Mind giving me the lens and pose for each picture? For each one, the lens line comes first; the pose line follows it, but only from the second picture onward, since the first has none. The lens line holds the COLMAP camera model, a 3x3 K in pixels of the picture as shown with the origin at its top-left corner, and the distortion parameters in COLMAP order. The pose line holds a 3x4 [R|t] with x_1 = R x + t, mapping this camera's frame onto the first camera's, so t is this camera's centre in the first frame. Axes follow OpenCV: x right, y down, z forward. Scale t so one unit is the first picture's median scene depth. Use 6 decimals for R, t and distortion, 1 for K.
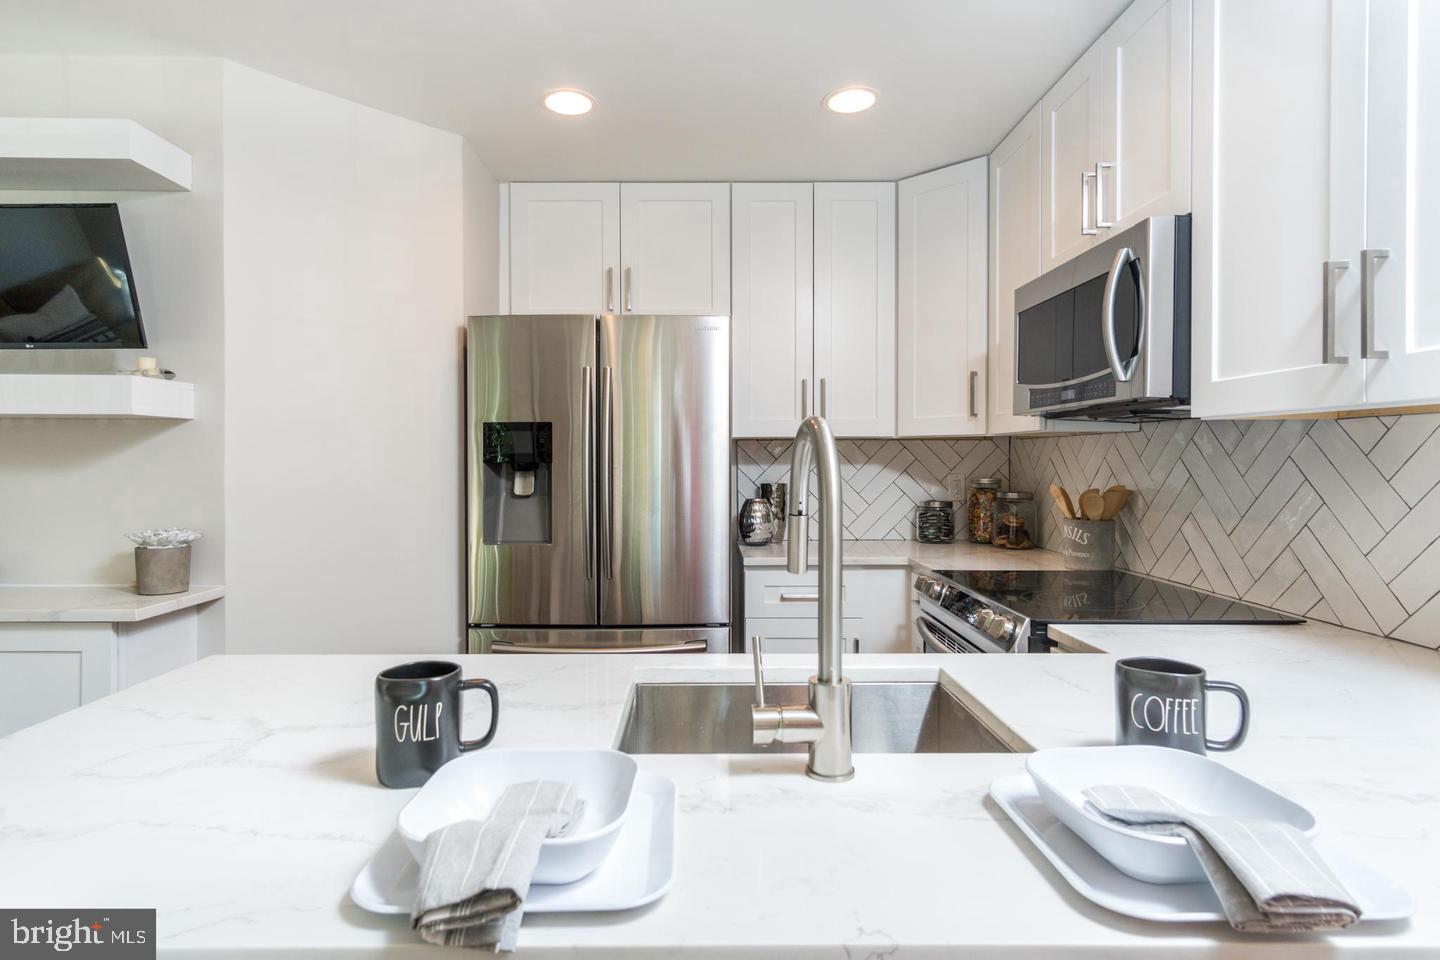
lens RADIAL K [[757.0, 0, 707.1], [0, 757.0, 466.7], [0, 0, 1]] dist [0.009628, -0.002215]
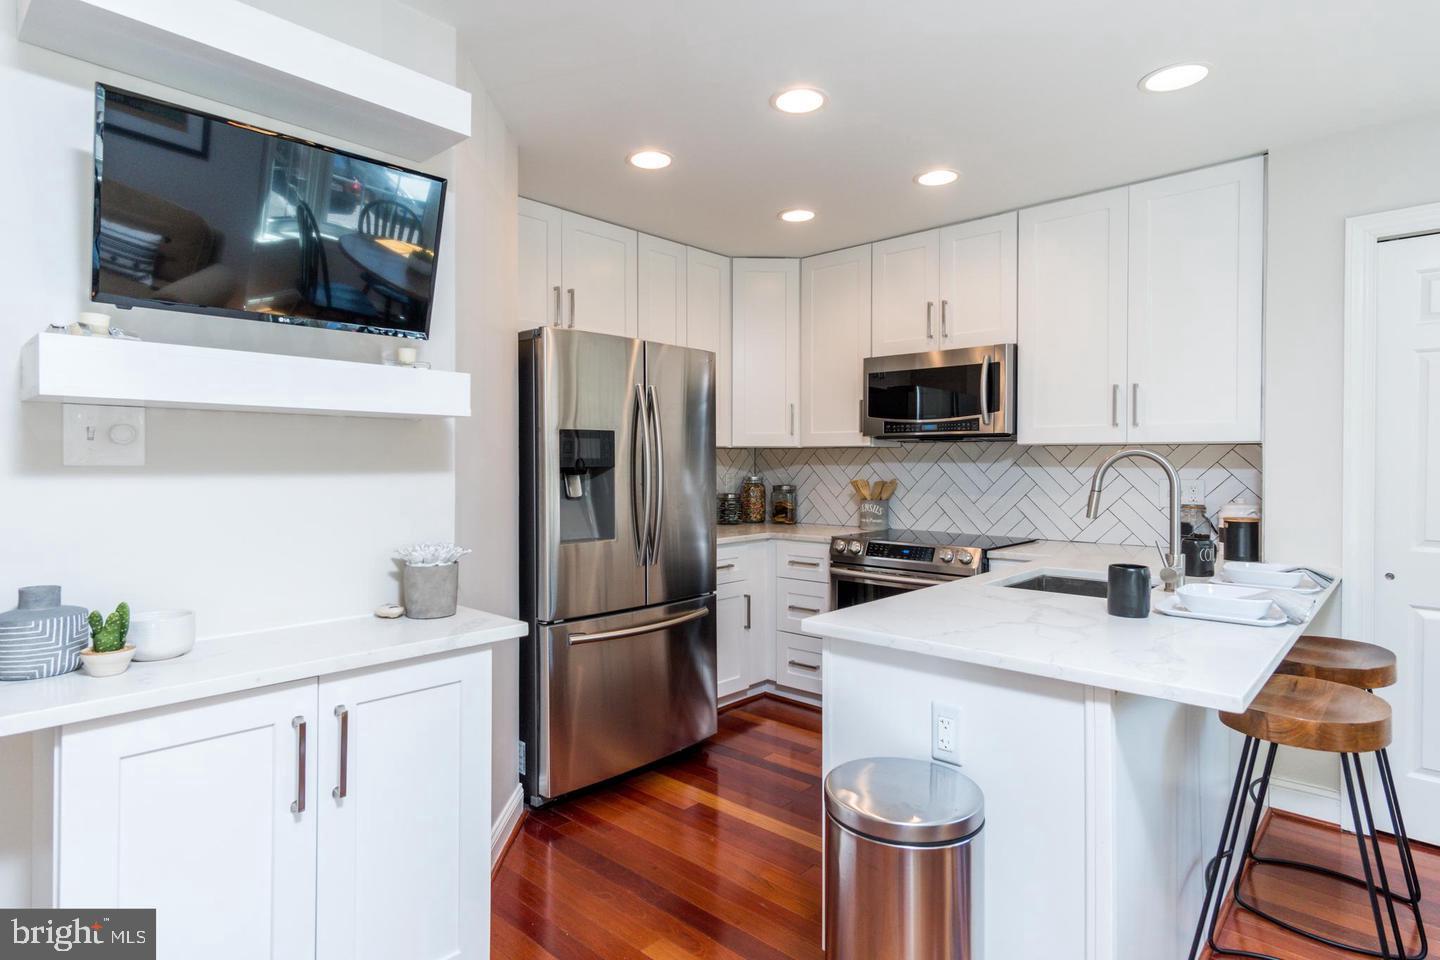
lens RADIAL K [[757.0, 0, 728.9], [0, 757.0, 467.0], [0, 0, 1]] dist [0.009628, -0.002215]
pose [[0.690759, -0.004383, 0.723072, -1.210677], [0.003795, 0.999990, 0.002437, -0.008712], [-0.723075, 0.001061, 0.690769, 0.138910]]
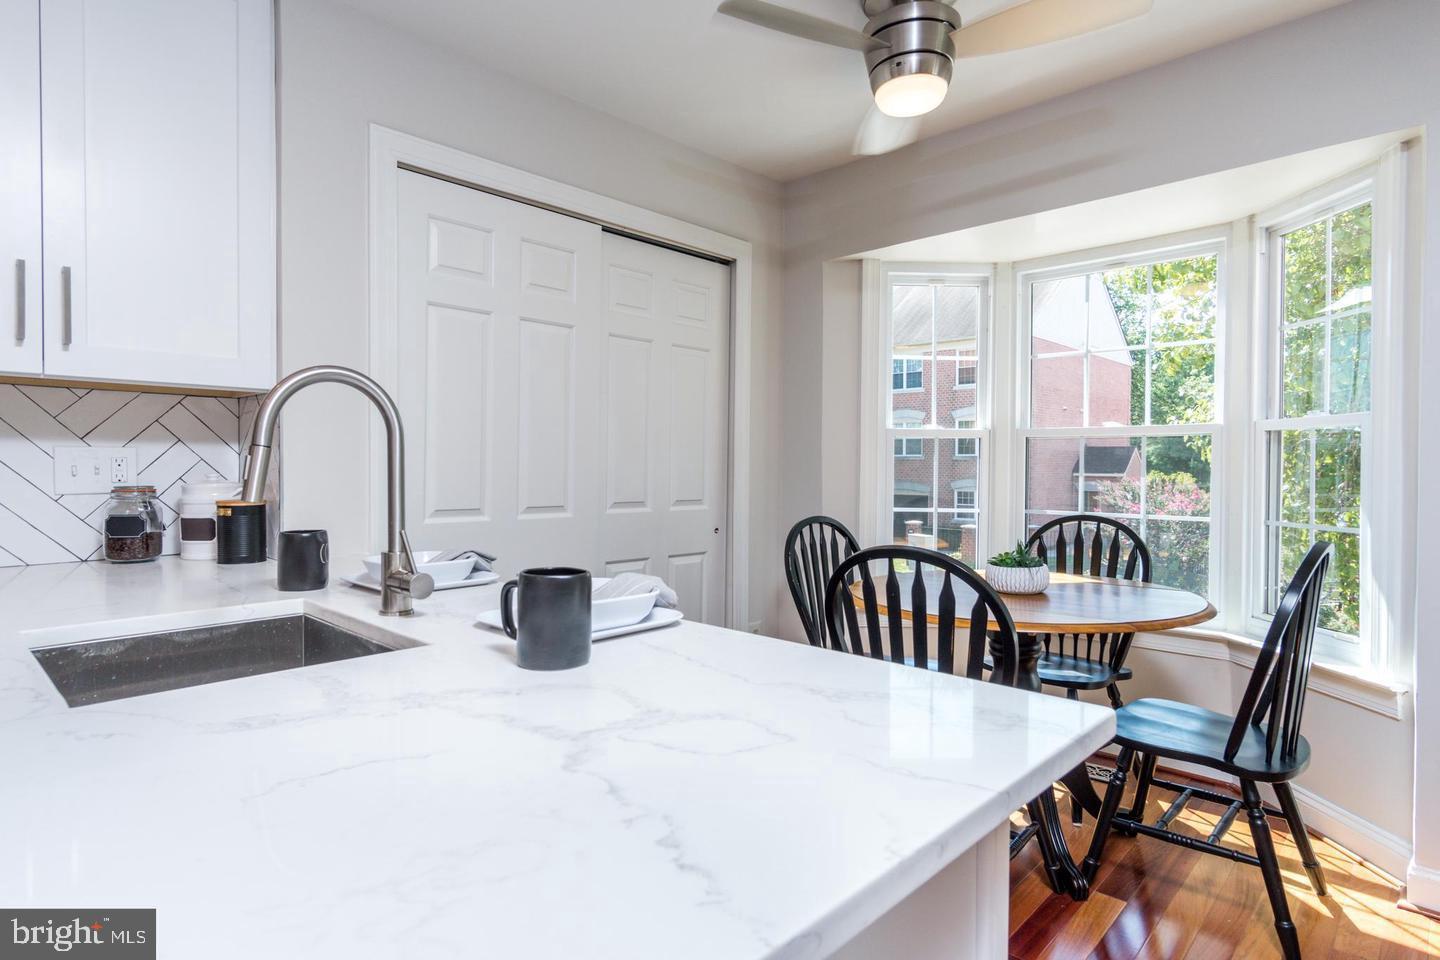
lens RADIAL K [[757.0, 0, 707.2], [0, 757.0, 484.1], [0, 0, 1]] dist [0.009628, -0.002215]
pose [[-0.699950, -0.022492, 0.713838, -0.595138], [-0.000082, 0.999506, 0.031413, 0.046165], [-0.714192, 0.021929, -0.699606, 0.721965]]
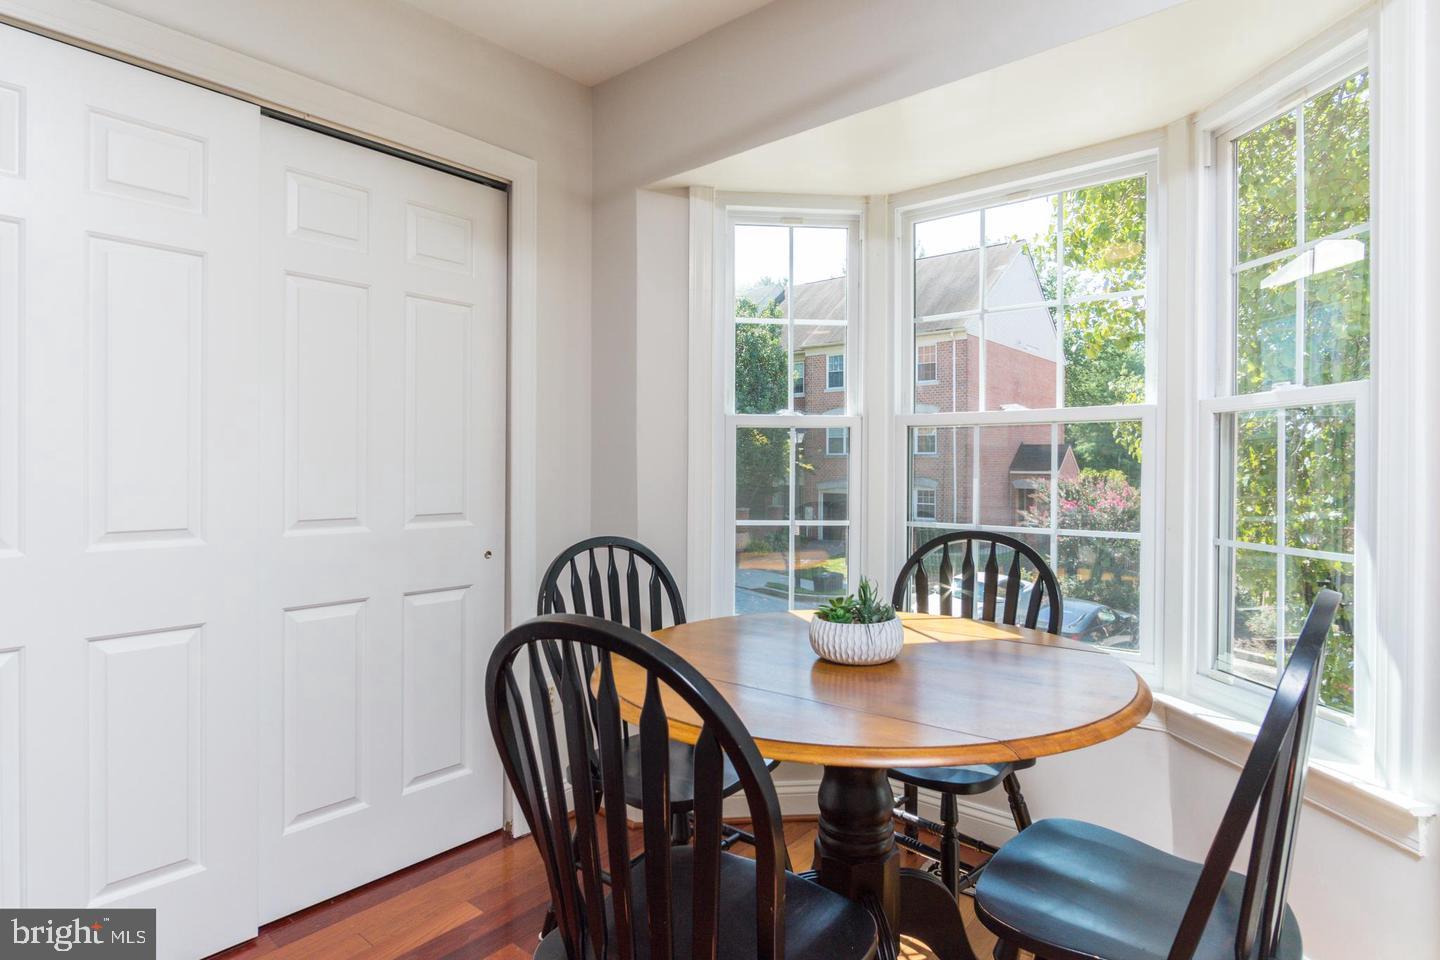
lens RADIAL K [[757.0, 0, 706.3], [0, 757.0, 475.1], [0, 0, 1]] dist [0.009628, -0.002215]
pose [[-0.745306, -0.009547, 0.666655, -0.481037], [0.005071, 0.999787, 0.019987, 0.051353], [-0.666704, 0.018277, -0.745099, 0.197717]]
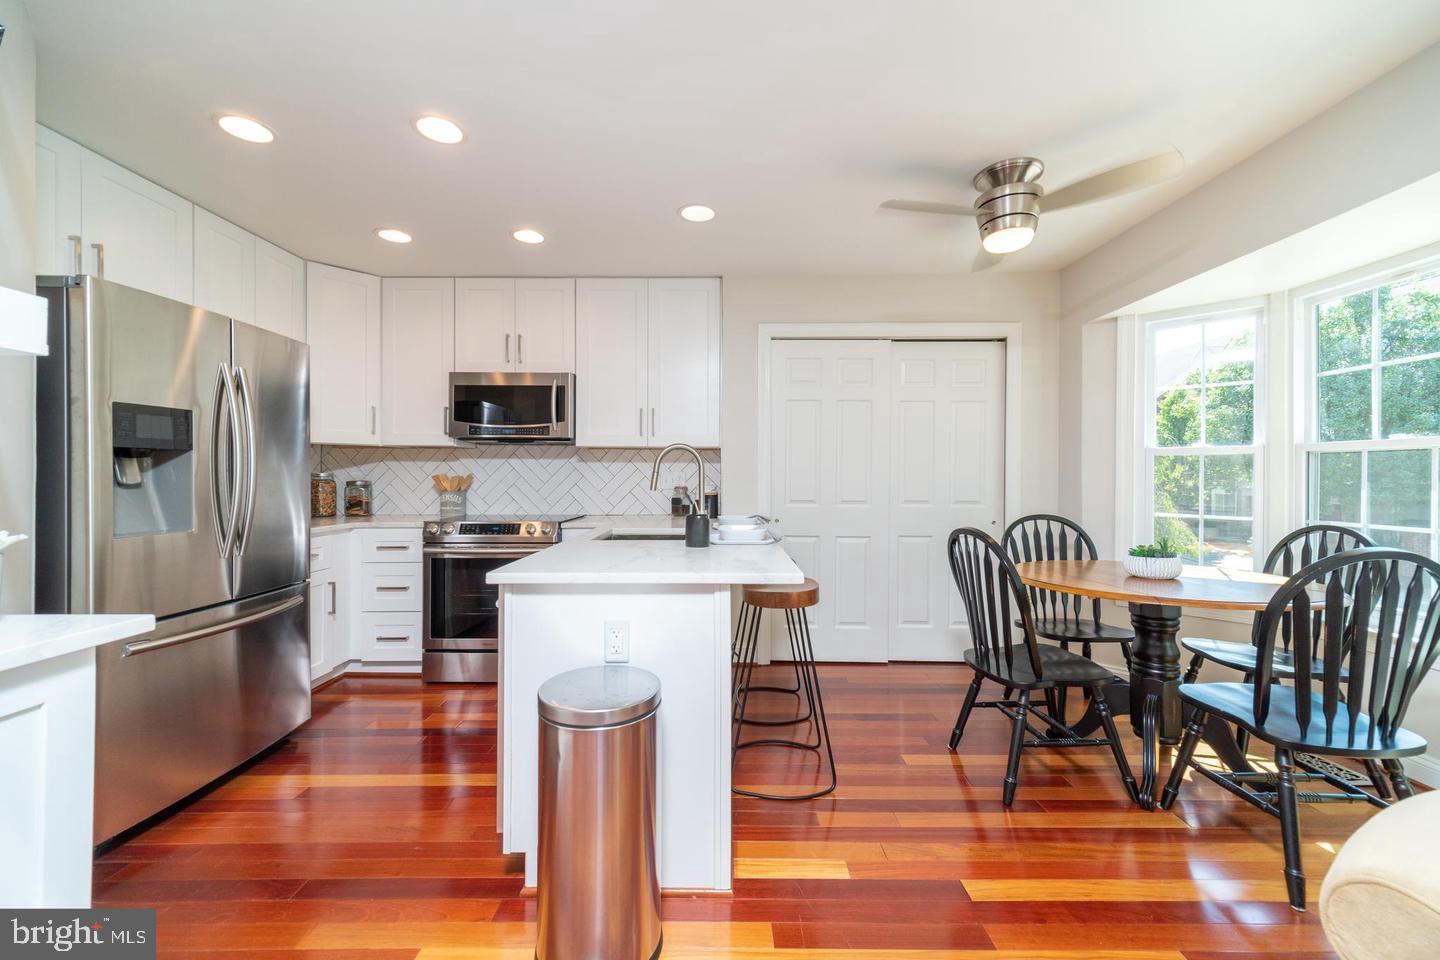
lens RADIAL K [[559.2, 0, 714.1], [0, 559.2, 475.1], [0, 0, 1]] dist [0.008731, -0.000388]
pose [[0.031112, 0.001496, 0.999515, -1.263509], [0.005513, 0.999983, -0.001669, 0.045262], [-0.999501, 0.005562, 0.031103, 0.376411]]
